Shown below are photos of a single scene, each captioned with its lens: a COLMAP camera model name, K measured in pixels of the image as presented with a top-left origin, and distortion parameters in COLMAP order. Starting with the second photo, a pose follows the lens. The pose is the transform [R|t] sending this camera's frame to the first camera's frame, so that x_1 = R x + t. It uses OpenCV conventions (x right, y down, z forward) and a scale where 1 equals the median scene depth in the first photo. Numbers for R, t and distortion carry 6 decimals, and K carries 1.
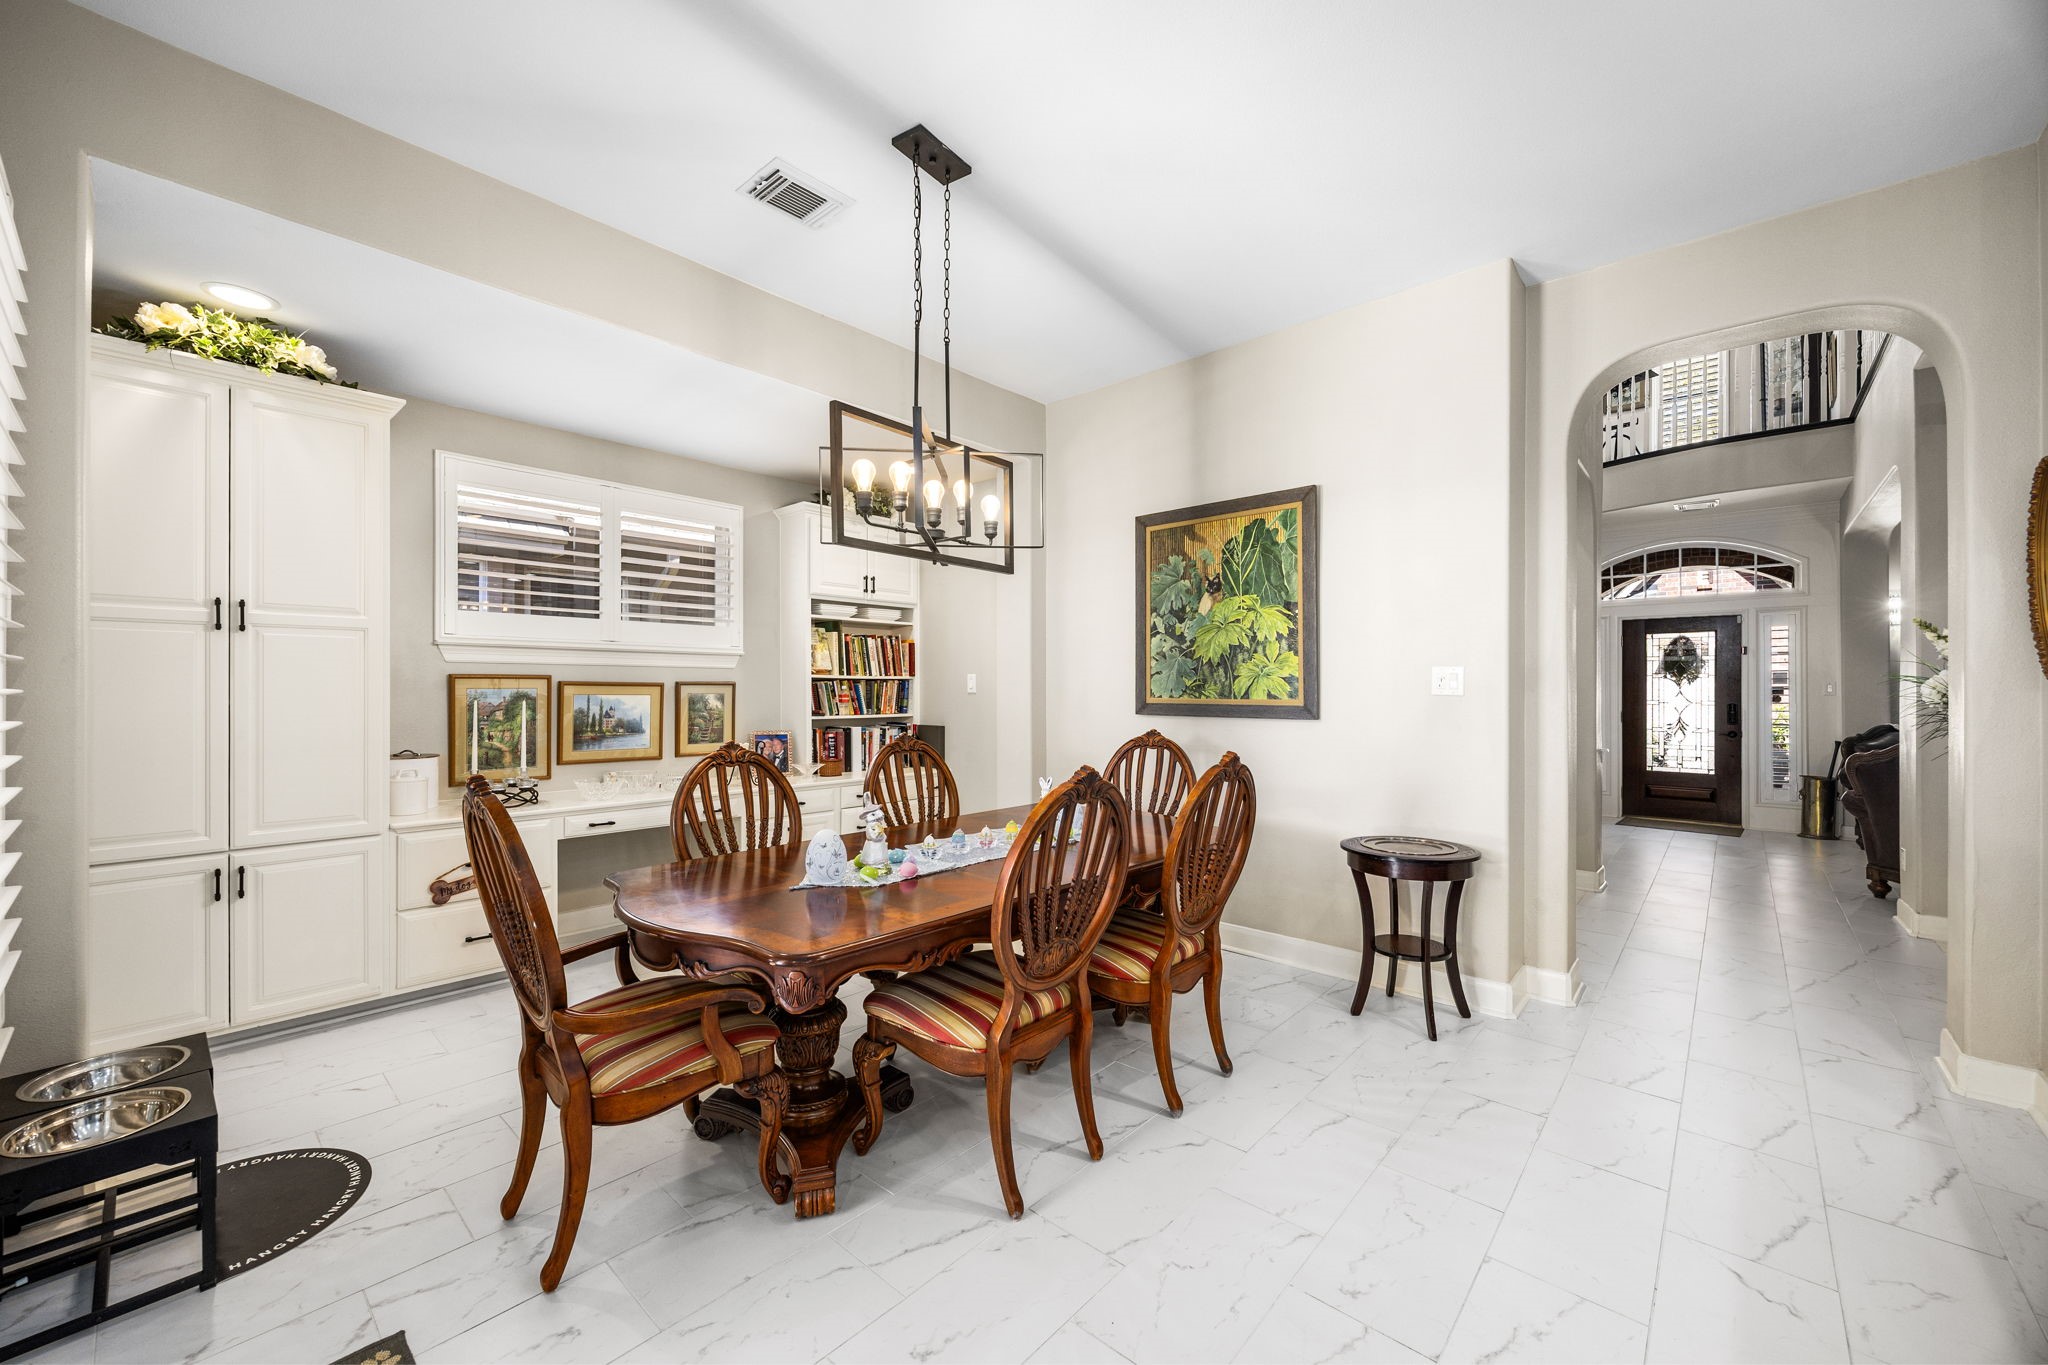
lens RADIAL K [[798.3, 0, 1015.1], [0, 798.3, 681.0], [0, 0, 1]] dist [0.007183, 0.000460]
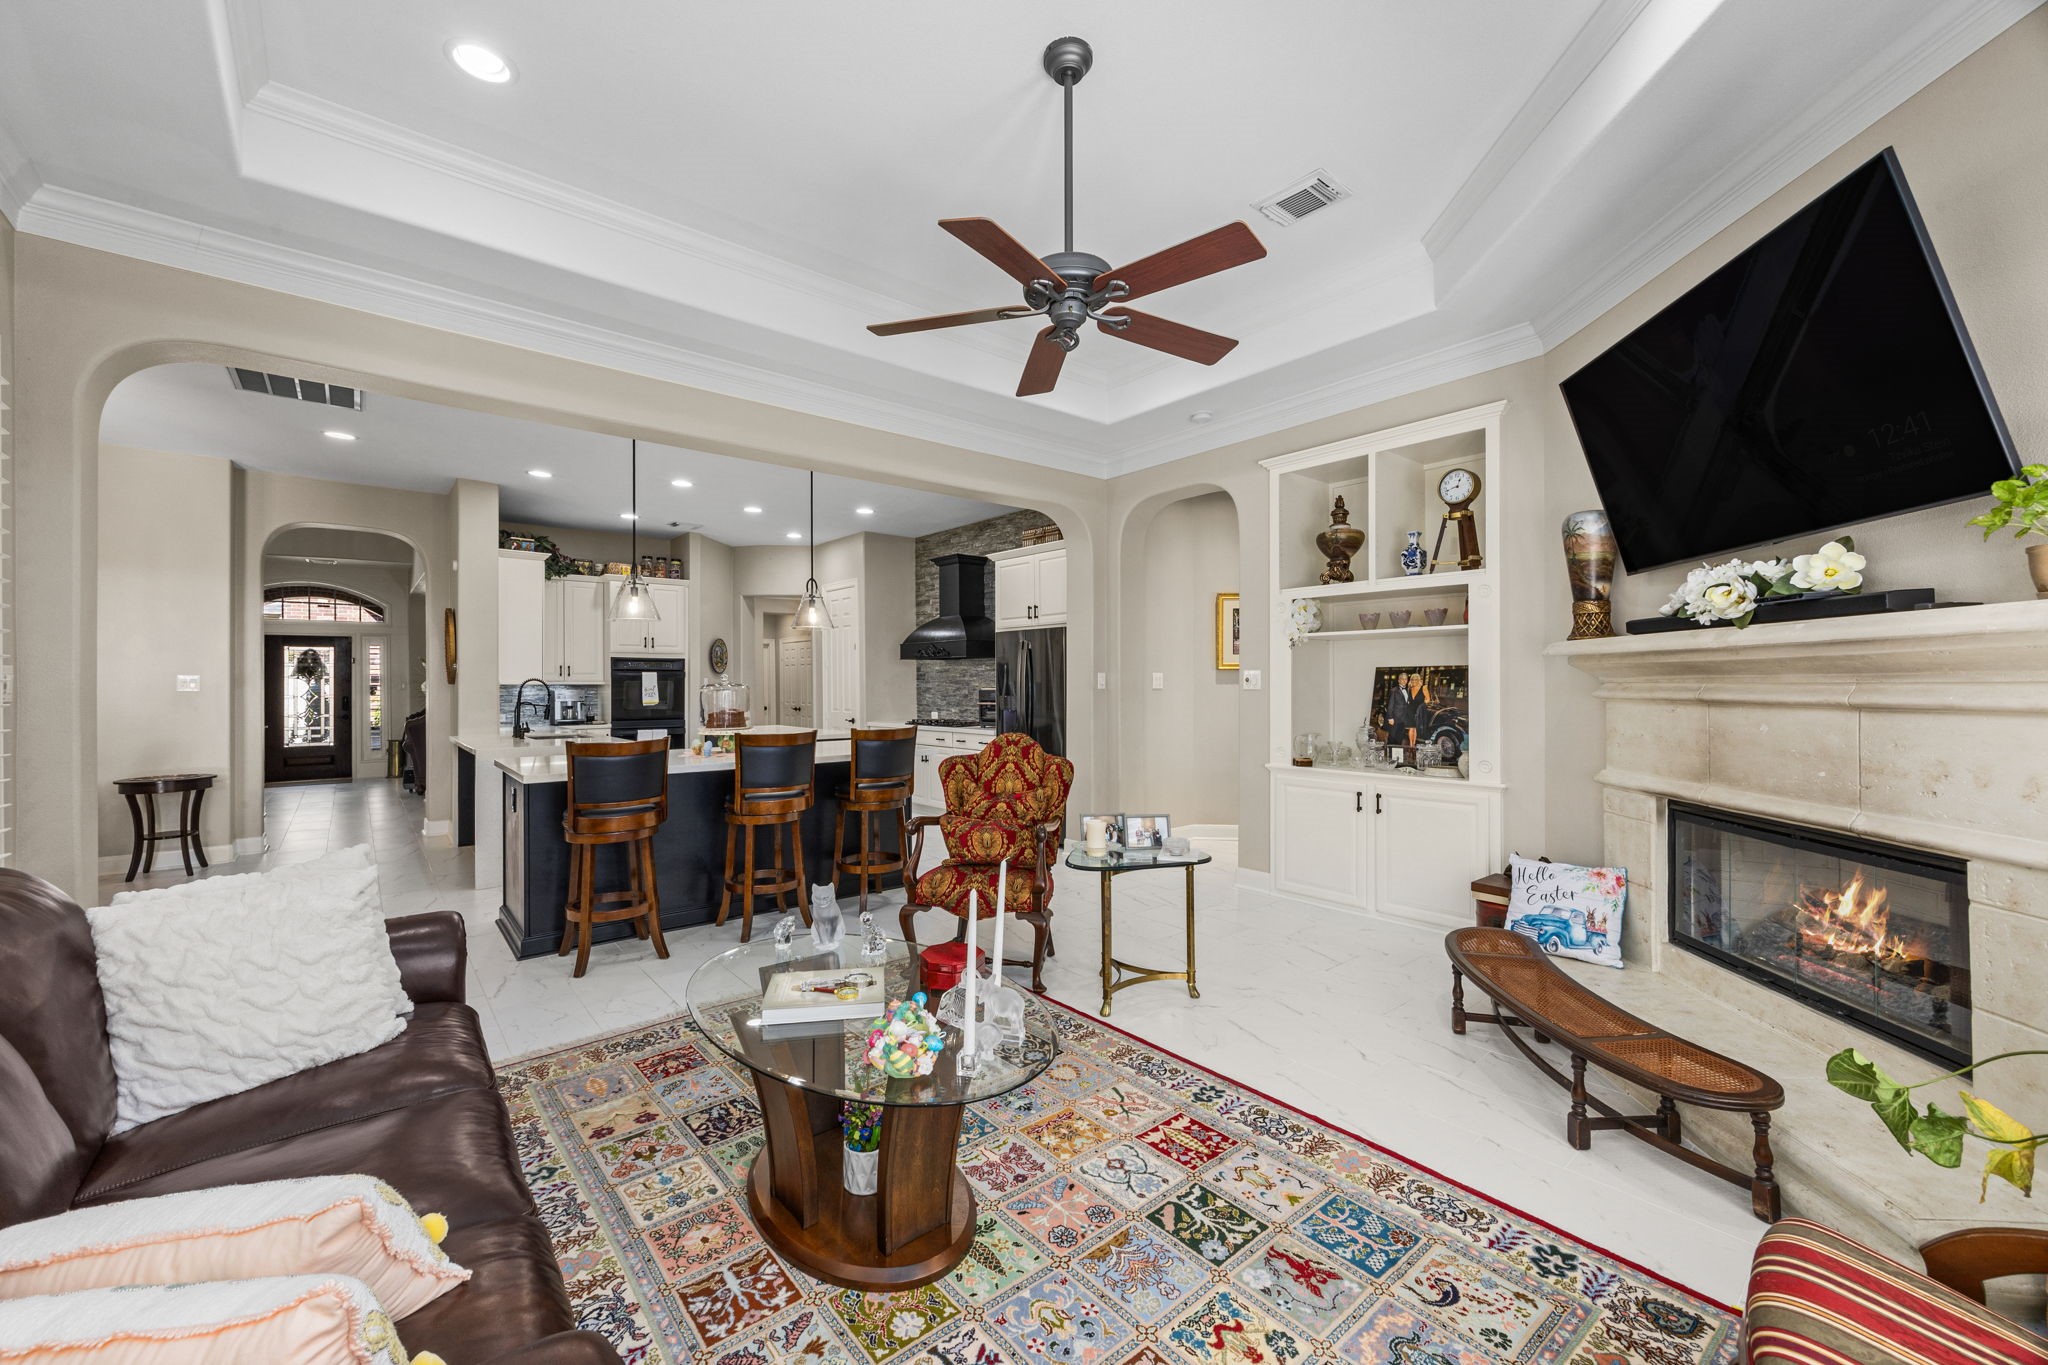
lens RADIAL K [[798.3, 0, 1019.0], [0, 798.3, 685.8], [0, 0, 1]] dist [0.007183, 0.000460]
pose [[0.142672, -0.004611, 0.989759, -0.412069], [-0.004464, 0.999976, 0.005302, -0.004839], [-0.989760, -0.005174, 0.142648, -0.459373]]
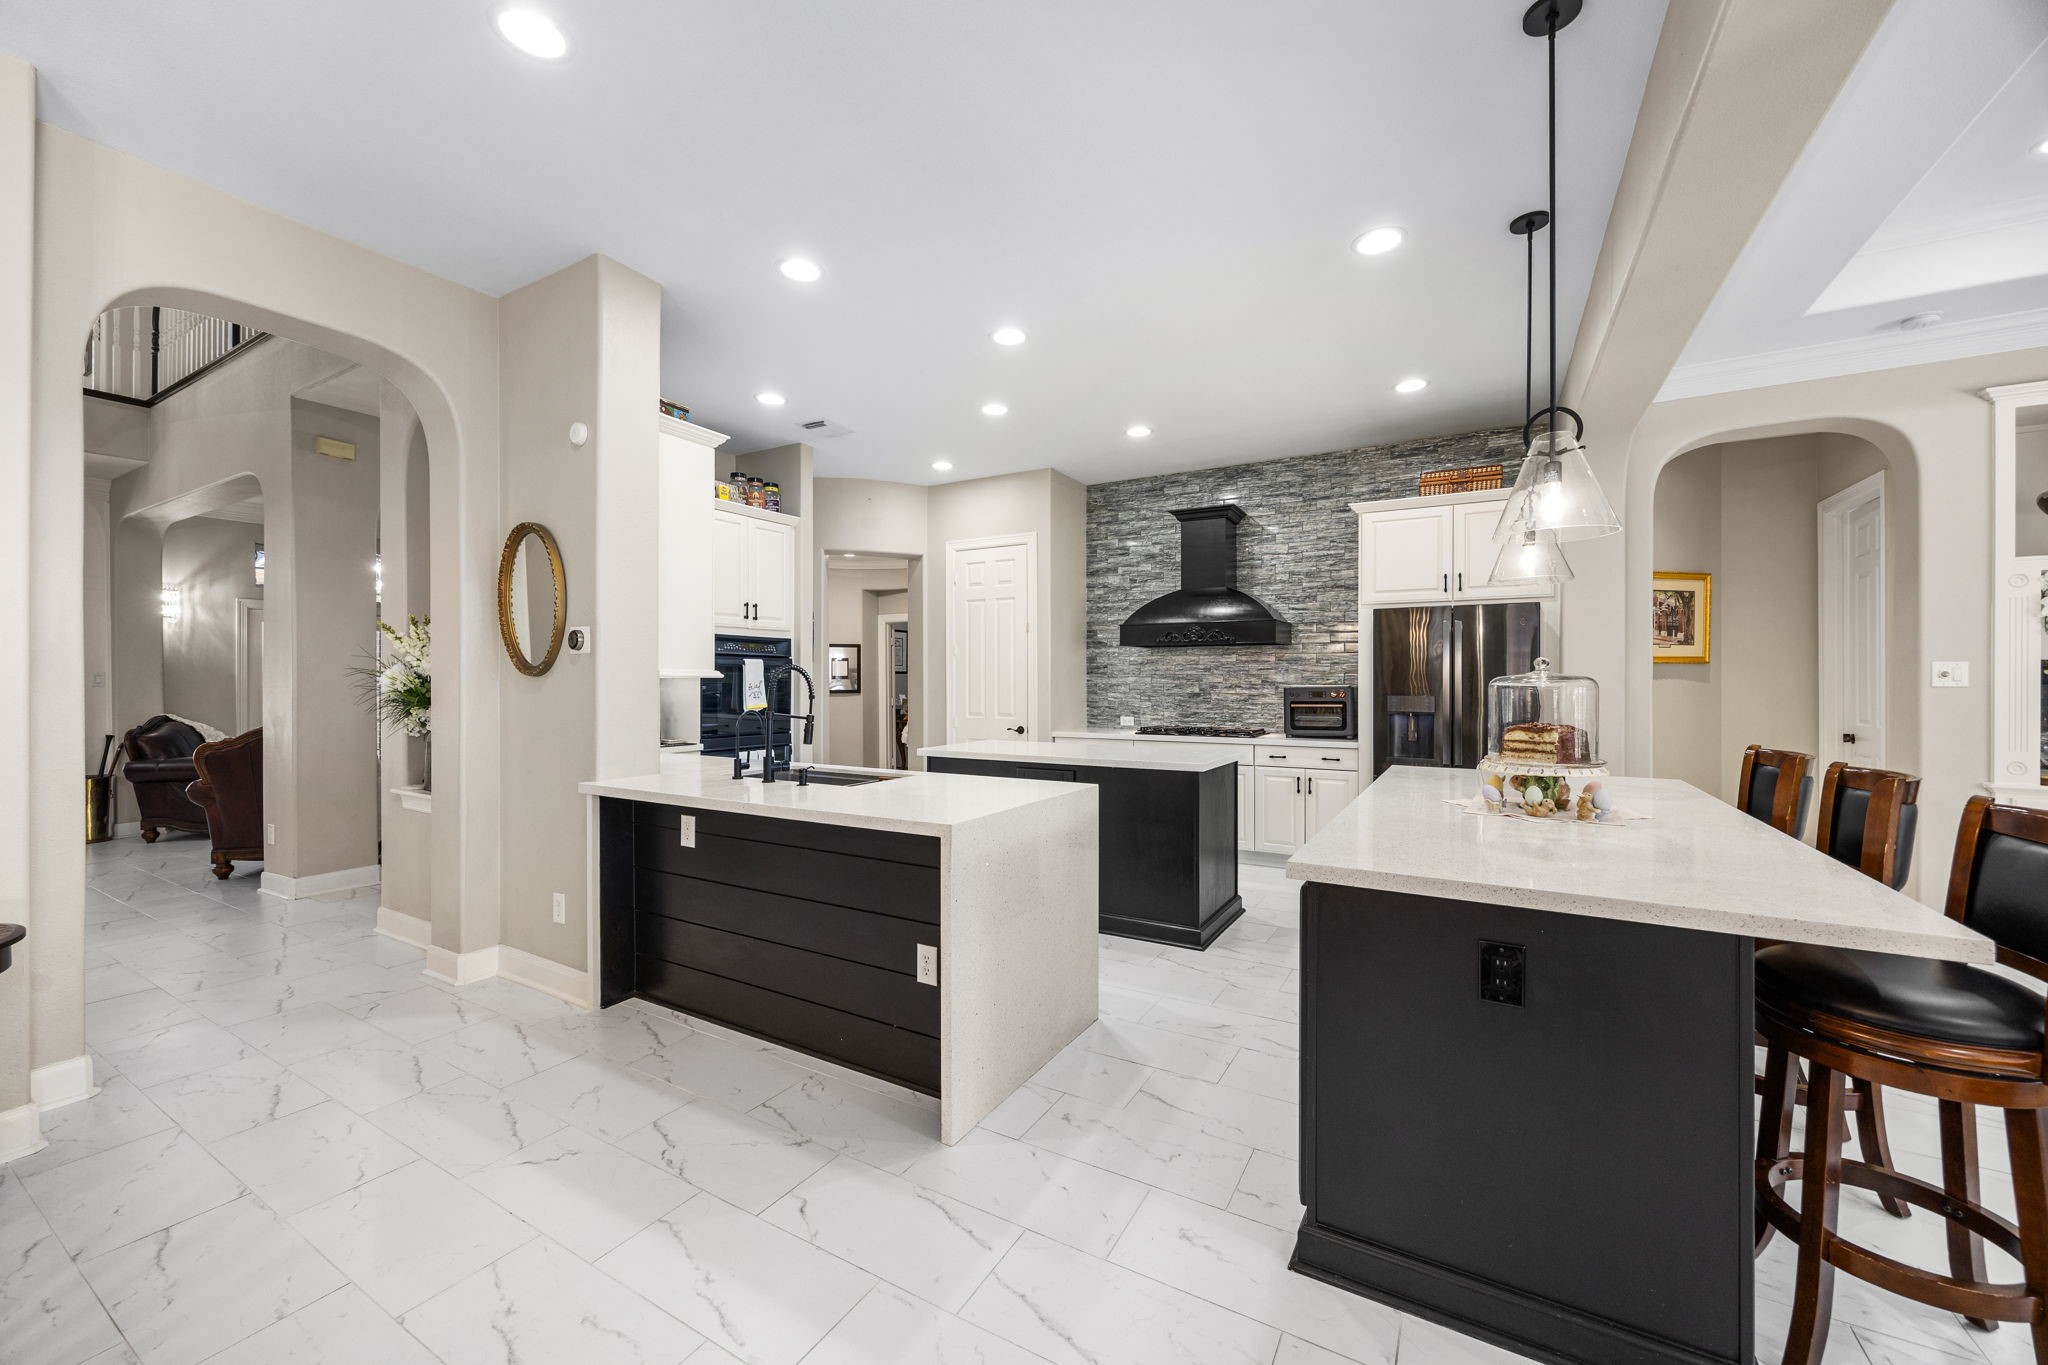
lens RADIAL K [[798.3, 0, 1022.2], [0, 798.3, 673.5], [0, 0, 1]] dist [0.007183, 0.000460]
pose [[-0.208781, 0.008424, 0.977926, -0.104118], [-0.008517, 0.999909, -0.010432, 0.002256], [-0.977925, -0.010507, -0.208690, 0.125578]]
